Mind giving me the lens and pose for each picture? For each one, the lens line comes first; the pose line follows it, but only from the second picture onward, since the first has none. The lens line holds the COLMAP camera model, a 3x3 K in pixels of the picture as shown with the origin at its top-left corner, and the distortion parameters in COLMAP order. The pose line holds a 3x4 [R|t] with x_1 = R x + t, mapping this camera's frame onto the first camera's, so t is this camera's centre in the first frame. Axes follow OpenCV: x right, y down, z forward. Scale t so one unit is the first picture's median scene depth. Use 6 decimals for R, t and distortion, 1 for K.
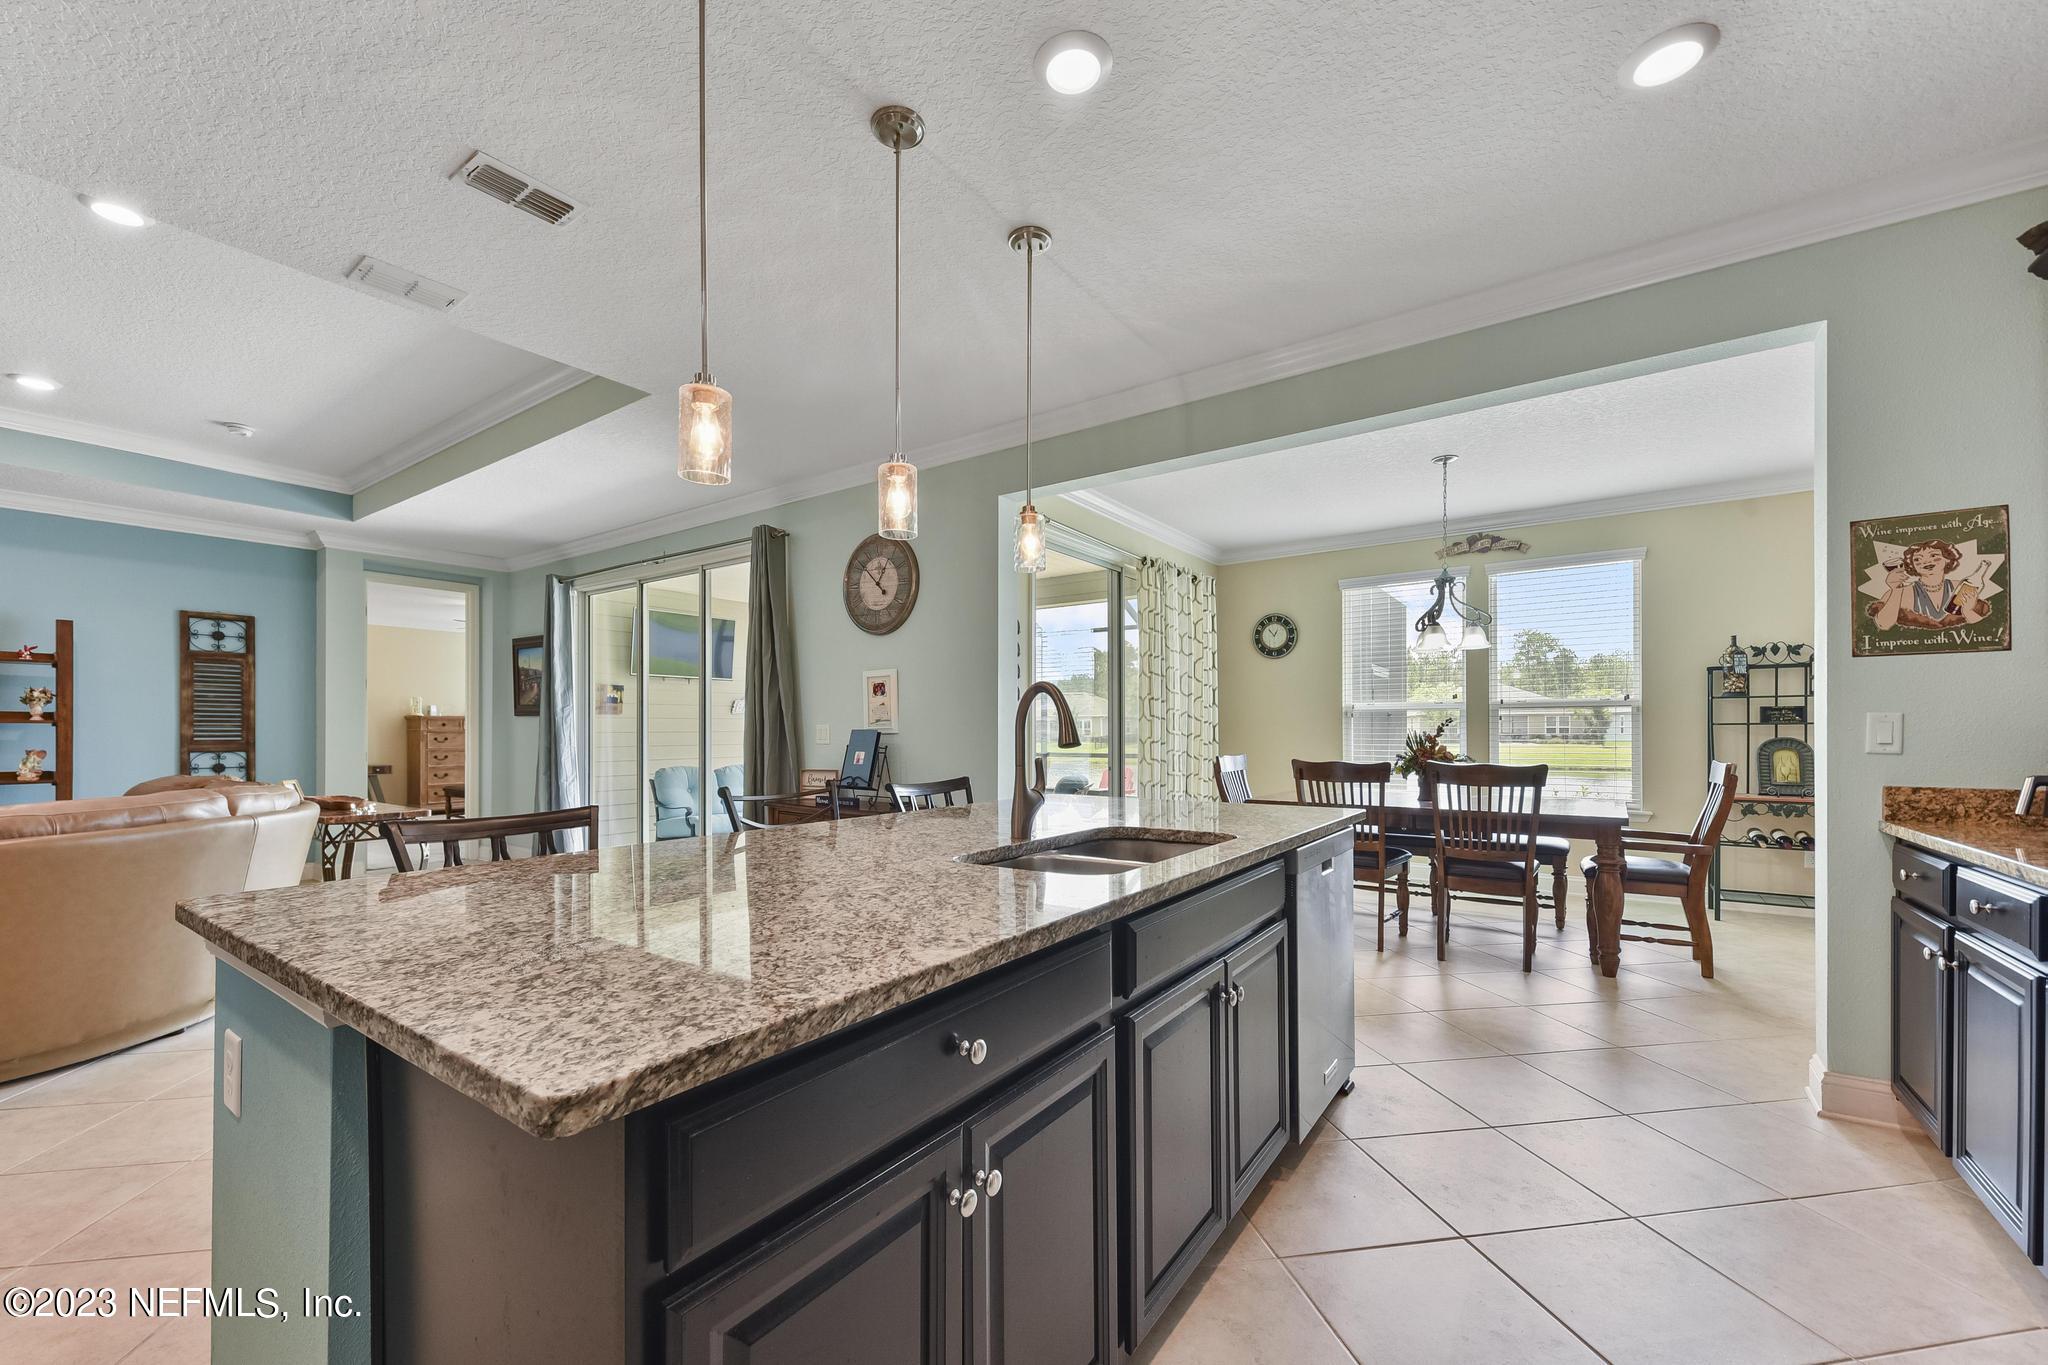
lens RADIAL K [[807.0, 0, 1020.1], [0, 807.0, 729.1], [0, 0, 1]] dist [0.003003, 0.000225]
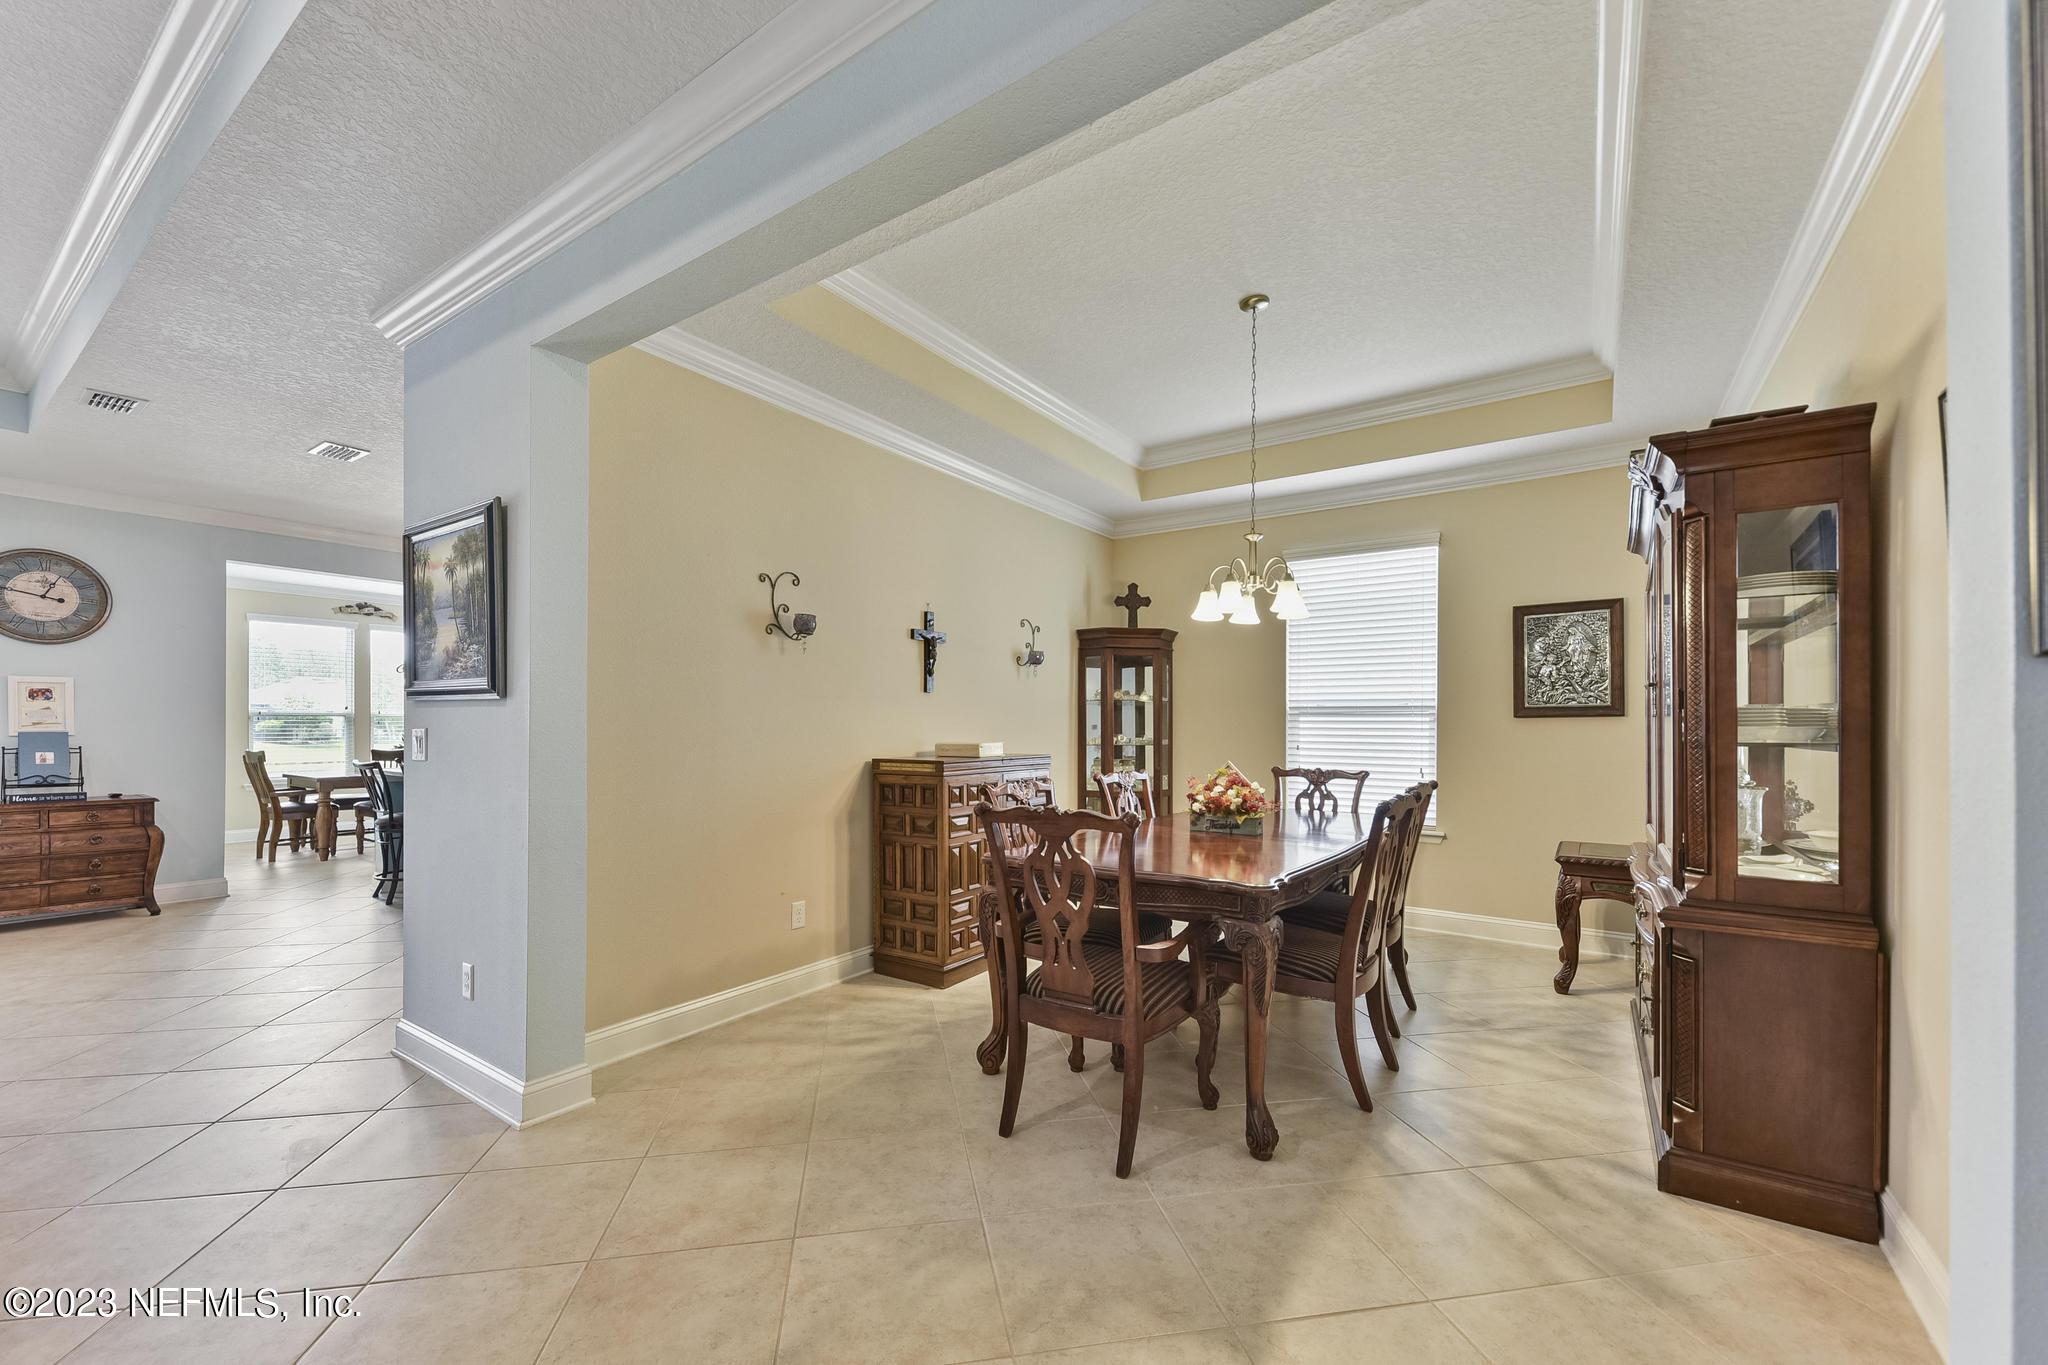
lens RADIAL K [[811.0, 0, 1017.5], [0, 811.0, 724.0], [0, 0, 1]] dist [0.002437, 0.000046]
pose [[-0.010449, 0.007156, 0.999920, -1.215055], [-0.005473, 0.999959, -0.007213, -0.008394], [-0.999930, -0.005548, -0.010410, -0.279673]]
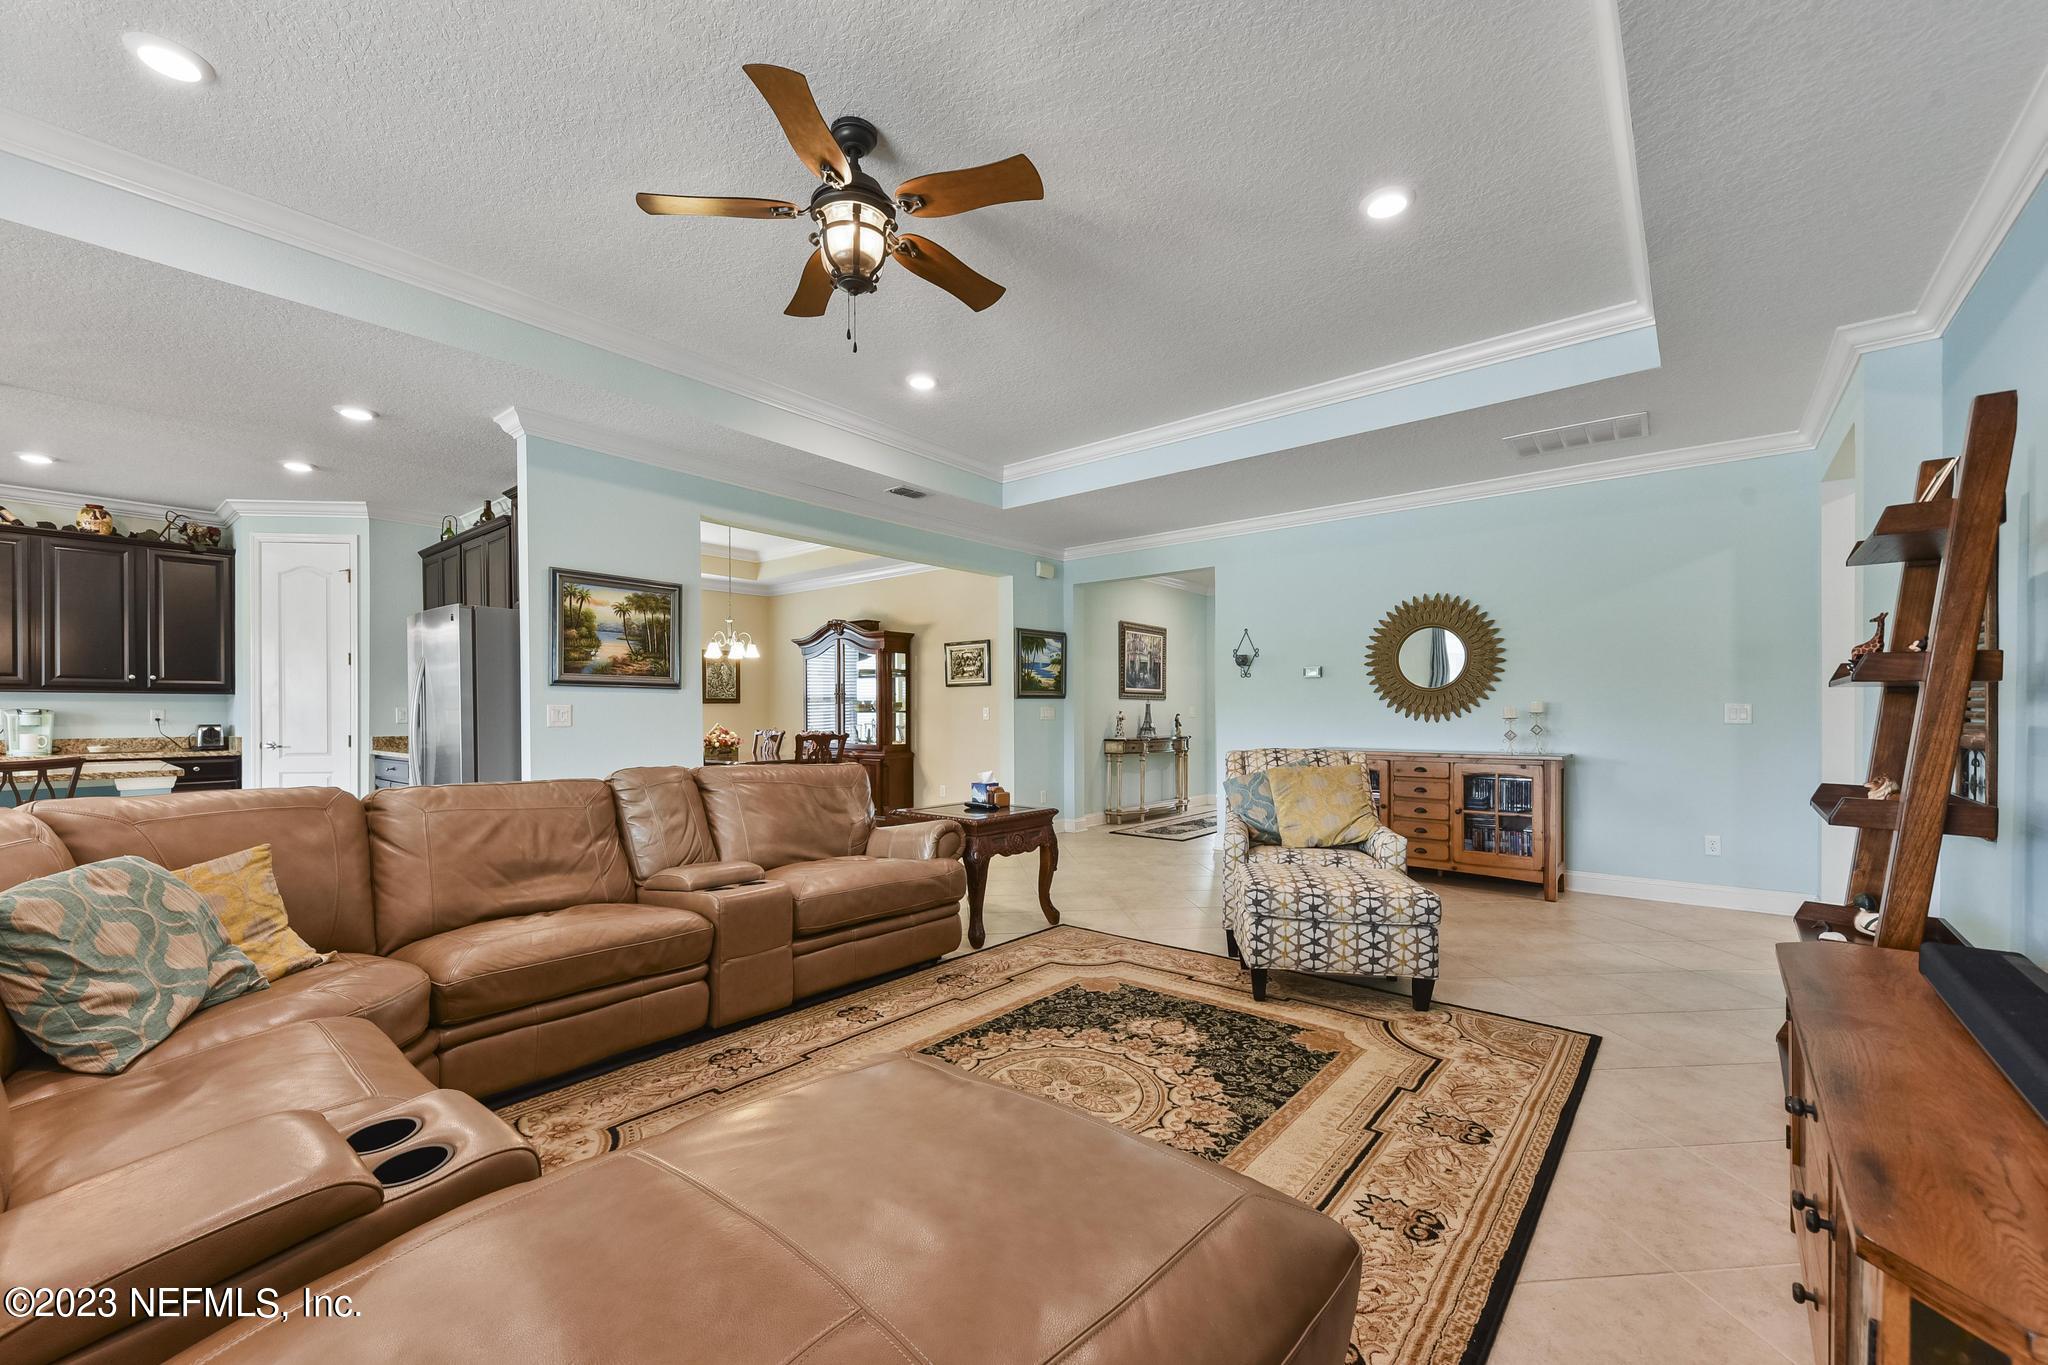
lens RADIAL K [[820.7, 0, 1015.1], [0, 820.7, 710.7], [0, 0, 1]] dist [-0.001139, -0.000708]
pose [[-0.996747, 0.005671, 0.080390, -1.179864], [0.005268, 0.999972, -0.005227, 0.006189], [-0.080417, -0.004786, -0.996750, 1.016906]]
